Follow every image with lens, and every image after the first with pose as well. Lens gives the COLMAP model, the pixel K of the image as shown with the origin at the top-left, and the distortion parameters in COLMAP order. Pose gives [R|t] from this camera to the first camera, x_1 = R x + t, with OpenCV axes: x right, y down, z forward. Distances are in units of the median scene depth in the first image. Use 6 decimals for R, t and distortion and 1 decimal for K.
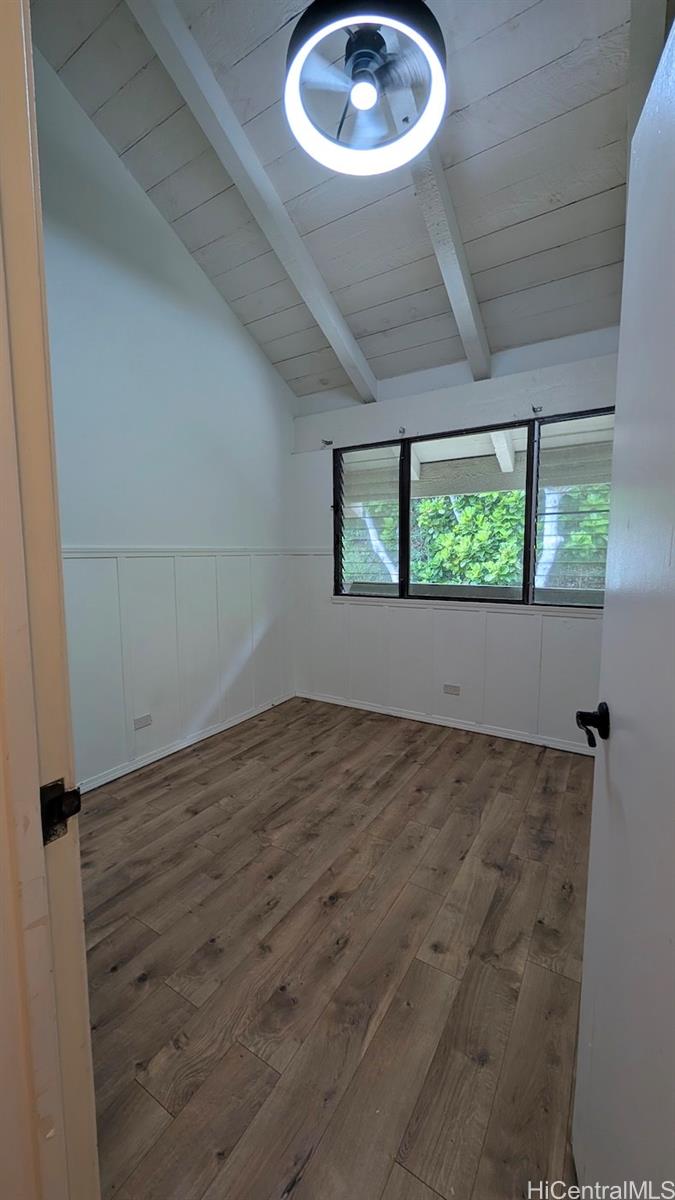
lens RADIAL K [[455.1, 0, 334.5], [0, 455.1, 594.4], [0, 0, 1]] dist [-0.000458, -0.000006]
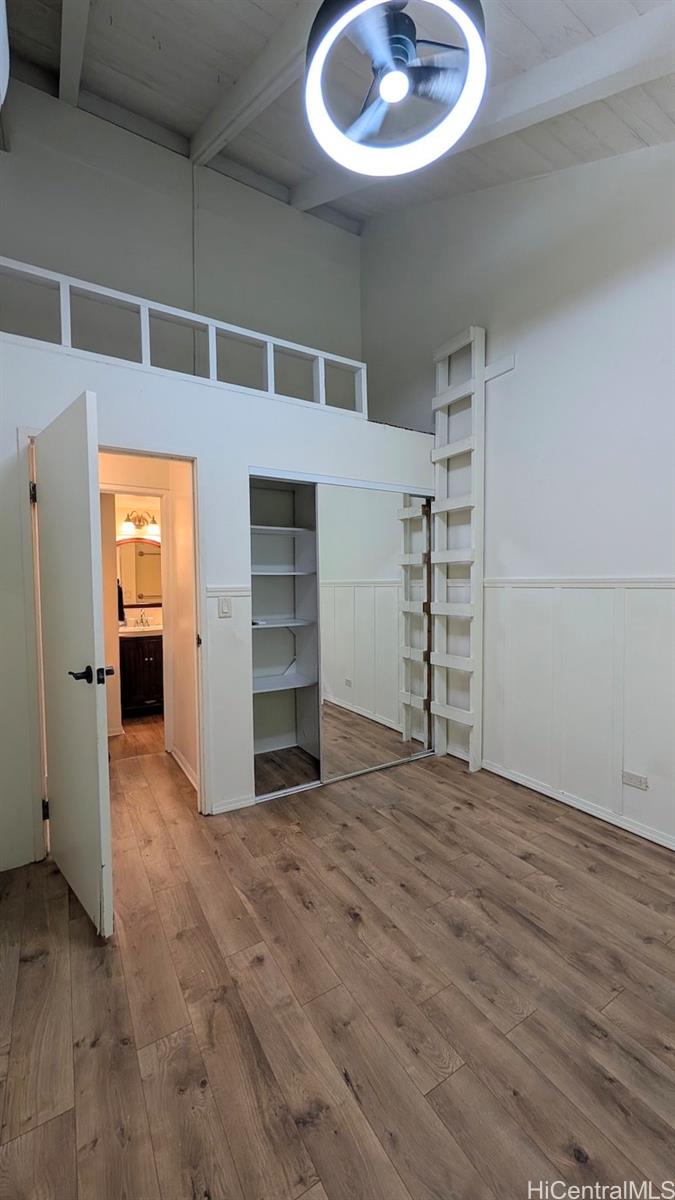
lens RADIAL K [[455.1, 0, 334.5], [0, 455.1, 594.4], [0, 0, 1]] dist [-0.000458, -0.000006]
pose [[-0.448567, 0.035064, -0.893061, 0.877815], [-0.071160, 0.994657, 0.074795, -0.137854], [0.890912, 0.097101, -0.443675, 1.273012]]
